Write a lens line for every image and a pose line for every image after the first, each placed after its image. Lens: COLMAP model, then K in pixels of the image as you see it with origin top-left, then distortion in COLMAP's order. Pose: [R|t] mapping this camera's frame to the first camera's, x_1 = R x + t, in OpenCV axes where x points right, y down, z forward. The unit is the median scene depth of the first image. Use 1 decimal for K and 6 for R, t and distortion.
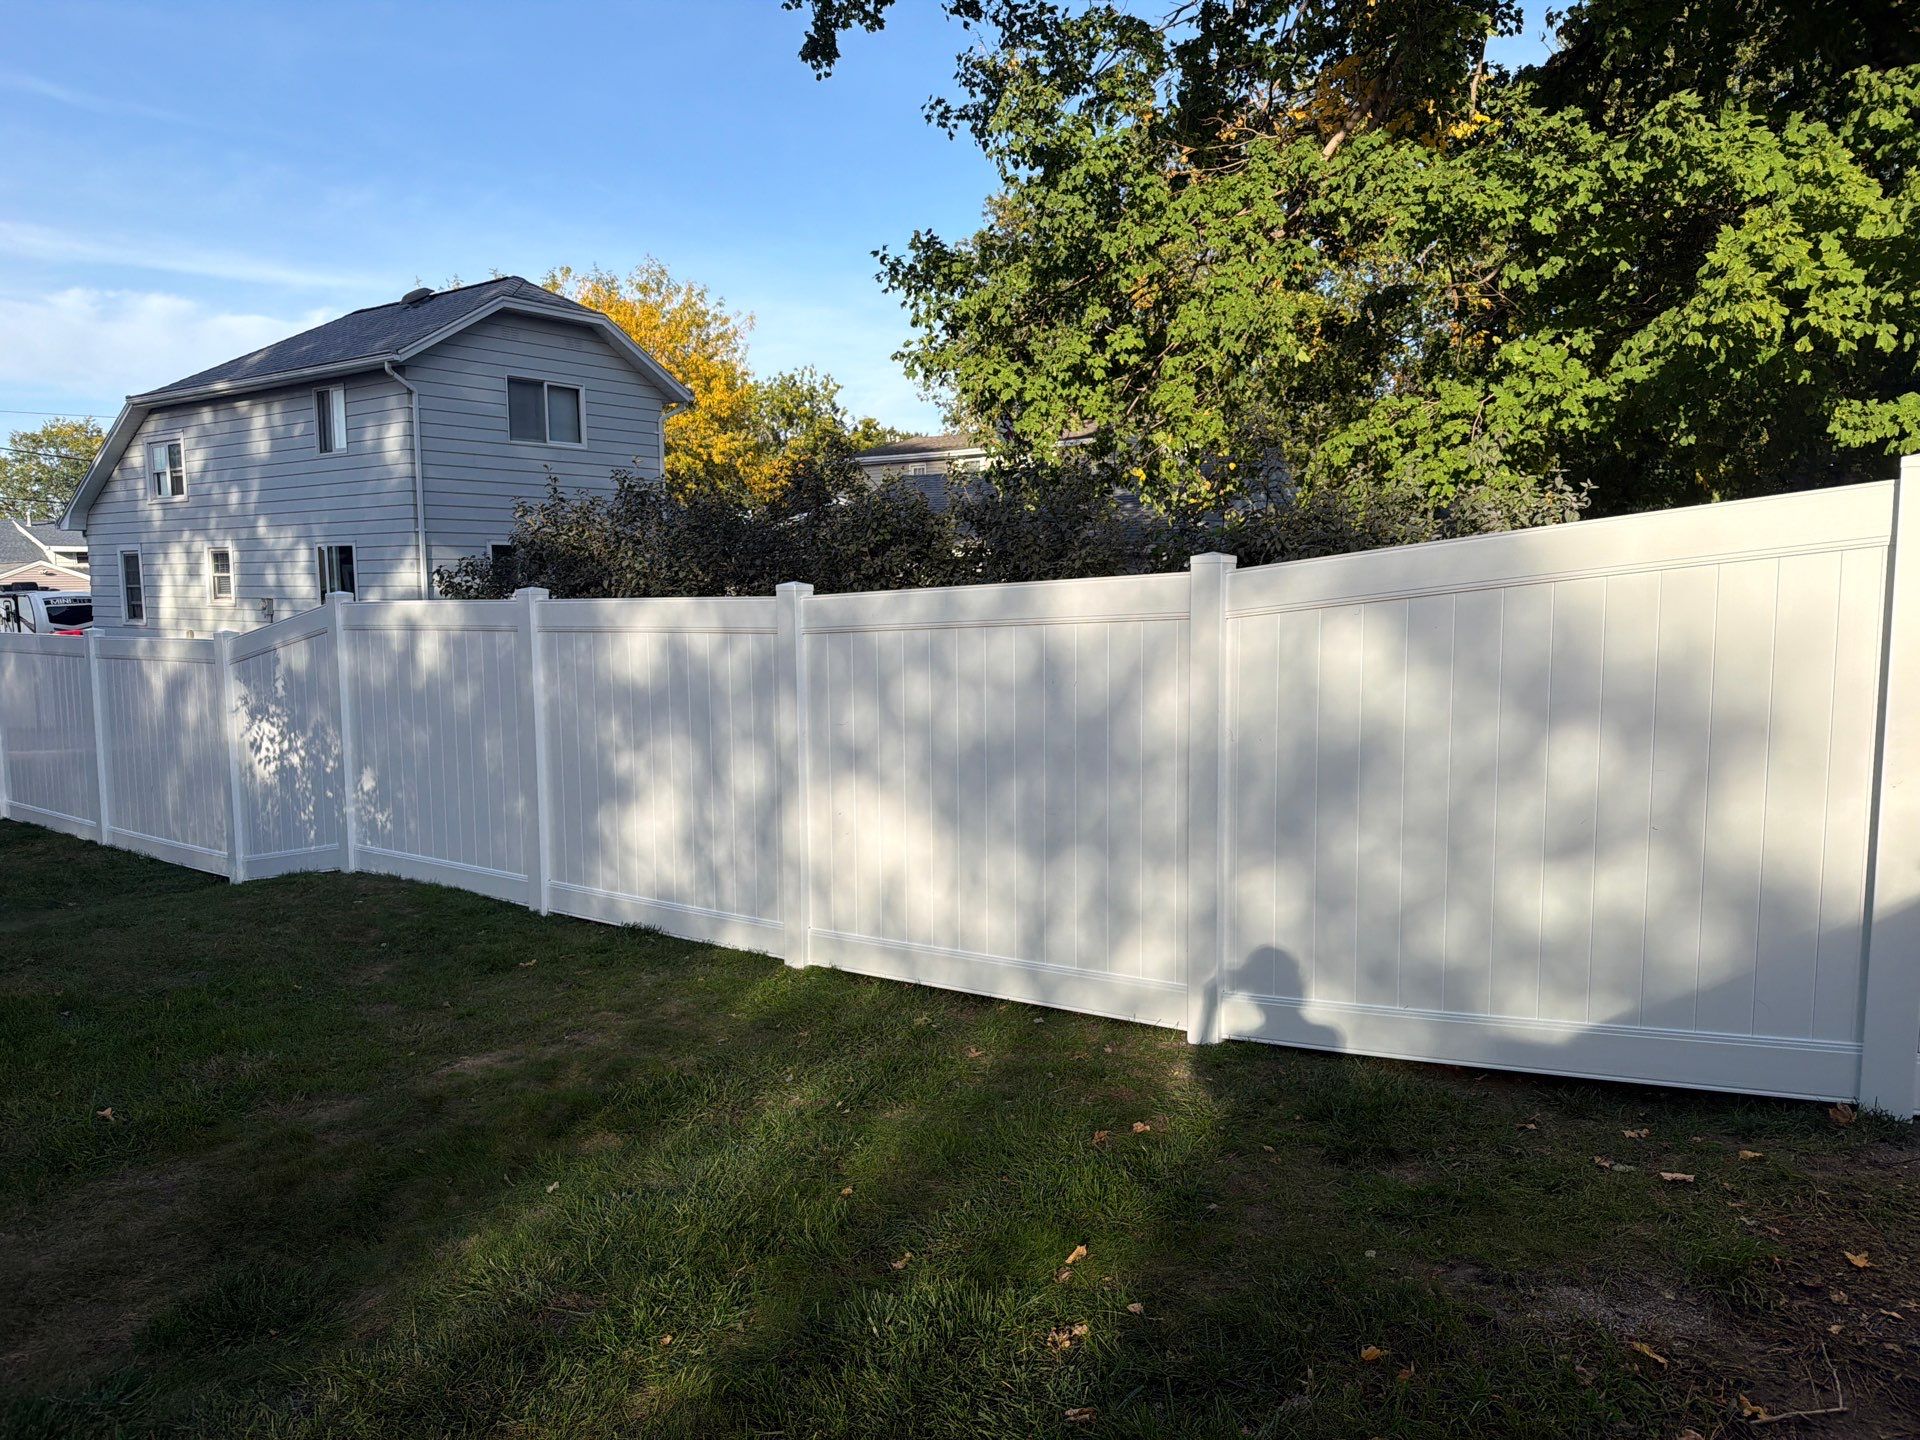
lens RADIAL K [[1363.2, 0, 970.4], [0, 1363.2, 718.3], [0, 0, 1]] dist [0.024581, -0.026323]
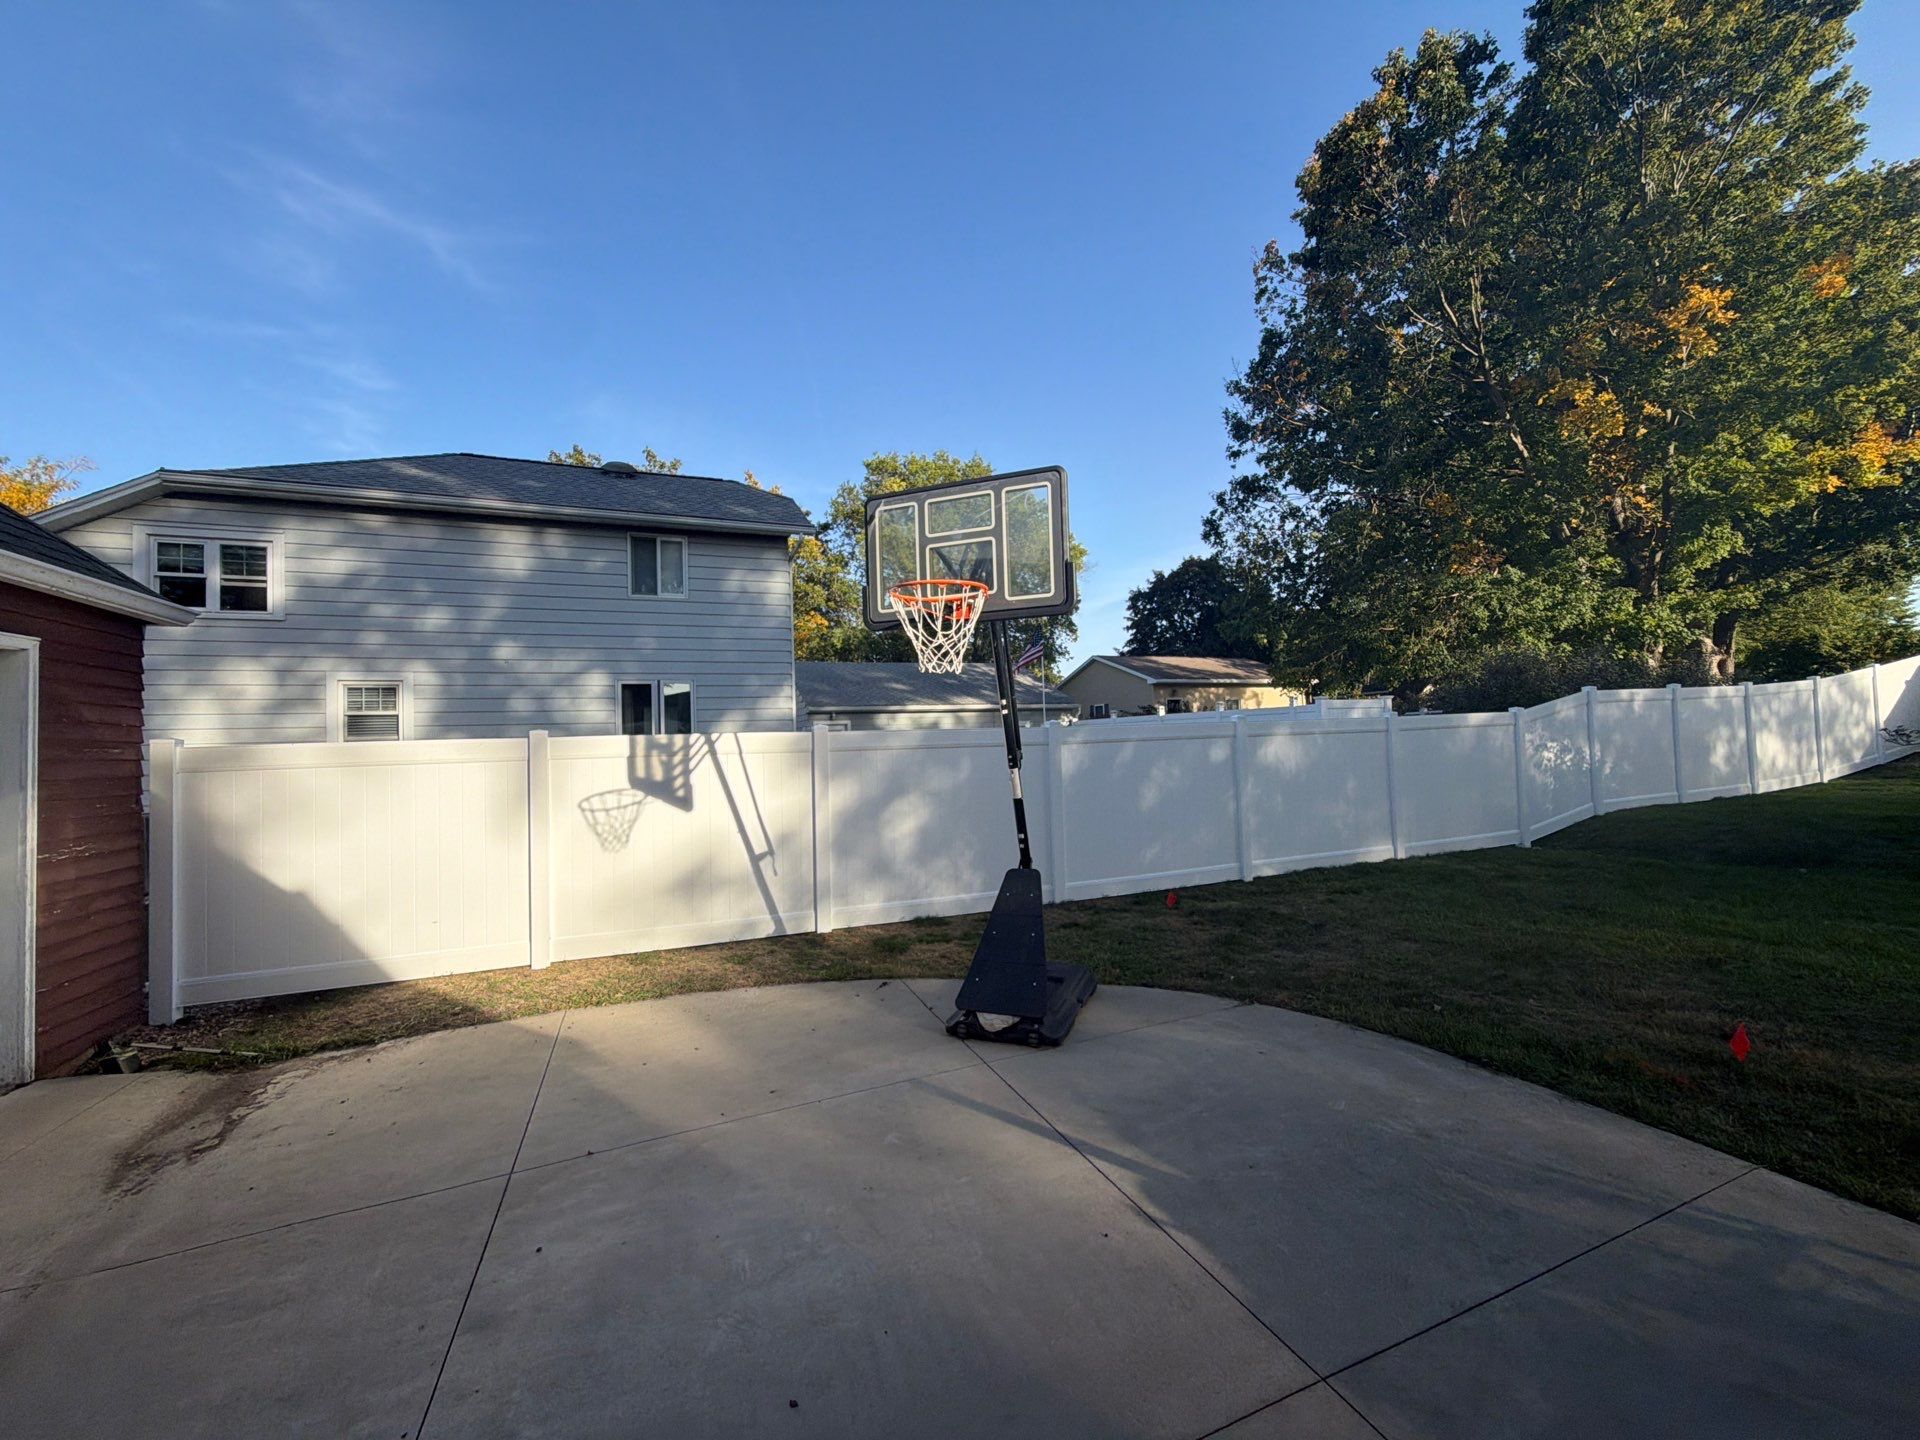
lens RADIAL K [[767.6, 0, 962.7], [0, 767.6, 722.7], [0, 0, 1]] dist [0.006222, -0.002208]
pose [[0.503803, 0.018873, 0.863612, -1.366264], [0.121411, 0.988290, -0.092425, -0.025666], [-0.855244, 0.151416, 0.495612, 0.843598]]
